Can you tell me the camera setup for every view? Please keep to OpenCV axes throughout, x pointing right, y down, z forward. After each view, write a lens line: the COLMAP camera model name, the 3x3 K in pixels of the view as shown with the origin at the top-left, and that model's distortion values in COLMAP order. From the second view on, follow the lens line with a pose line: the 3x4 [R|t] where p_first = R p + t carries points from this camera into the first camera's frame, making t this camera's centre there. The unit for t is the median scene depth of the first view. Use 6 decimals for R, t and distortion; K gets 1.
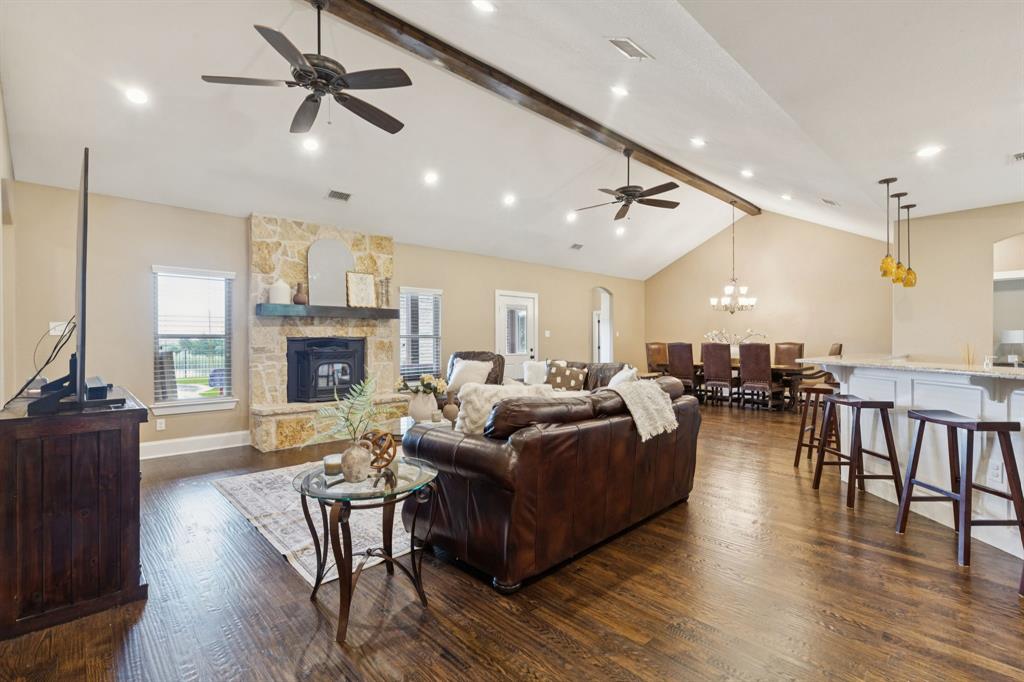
lens RADIAL K [[464.4, 0, 512.0], [0, 464.4, 341.0], [0, 0, 1]] dist [-0.000140, -0.000285]
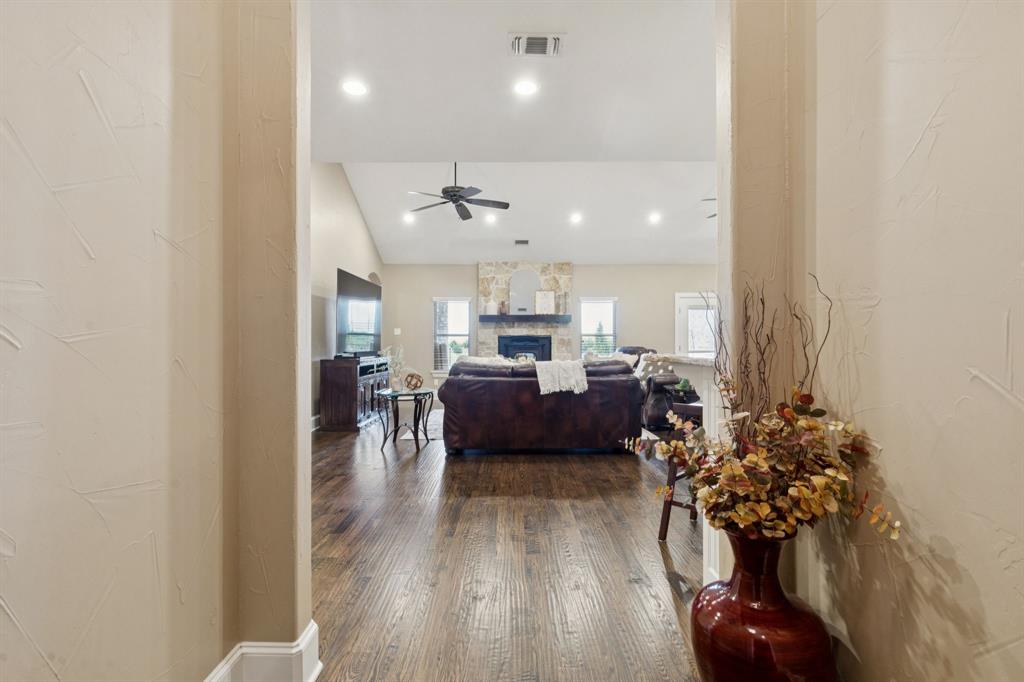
lens RADIAL K [[475.0, 0, 508.4], [0, 475.0, 347.6], [0, 0, 1]] dist [-0.000563, -0.000325]
pose [[0.713288, 0.011286, -0.700780, 0.661577], [-0.006562, 0.999934, 0.009424, 0.017073], [0.700840, -0.002123, 0.713315, -0.135498]]
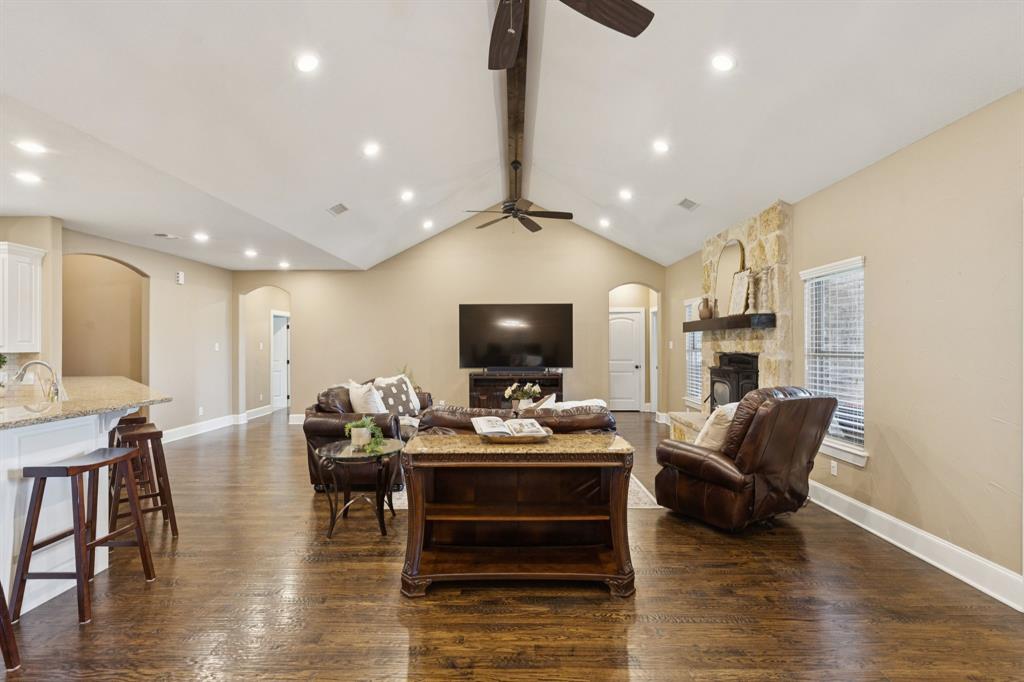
lens RADIAL K [[475.0, 0, 508.4], [0, 475.0, 347.6], [0, 0, 1]] dist [-0.000563, -0.000325]
pose [[-0.702252, 0.010327, -0.711853, 0.549131], [0.005103, 0.999942, 0.009472, -0.028438], [0.711910, 0.003019, -0.702264, 1.352399]]
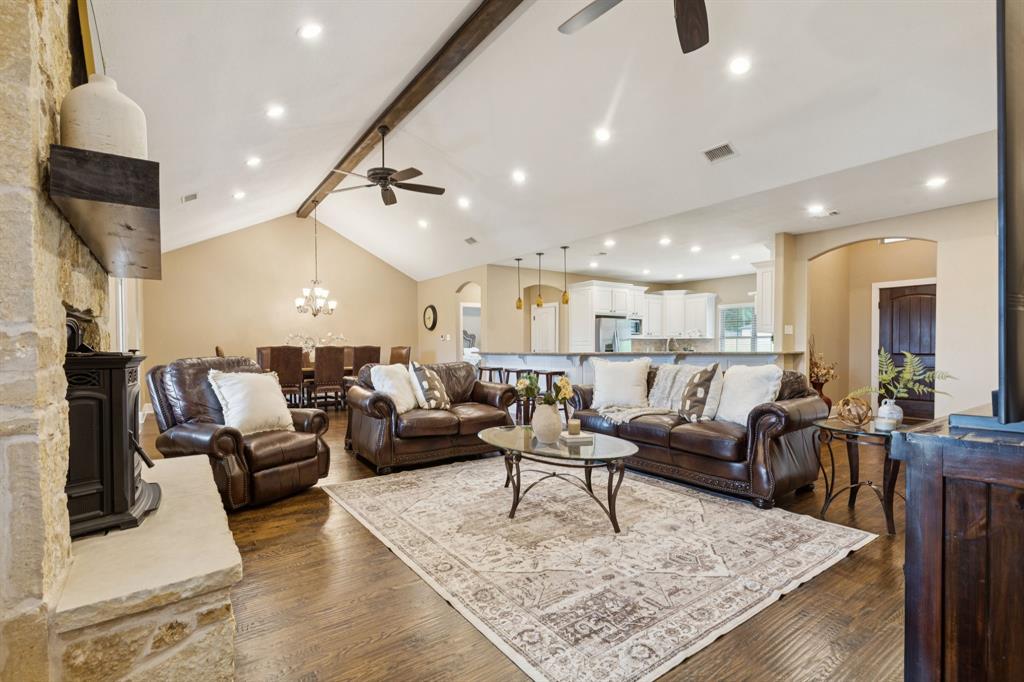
lens RADIAL K [[475.0, 0, 508.4], [0, 475.0, 347.6], [0, 0, 1]] dist [-0.000563, -0.000325]
pose [[0.143512, -0.000234, 0.989648, -0.688164], [0.009278, 0.999956, -0.001109, 0.016879], [-0.989605, 0.009341, 0.143508, 0.686815]]
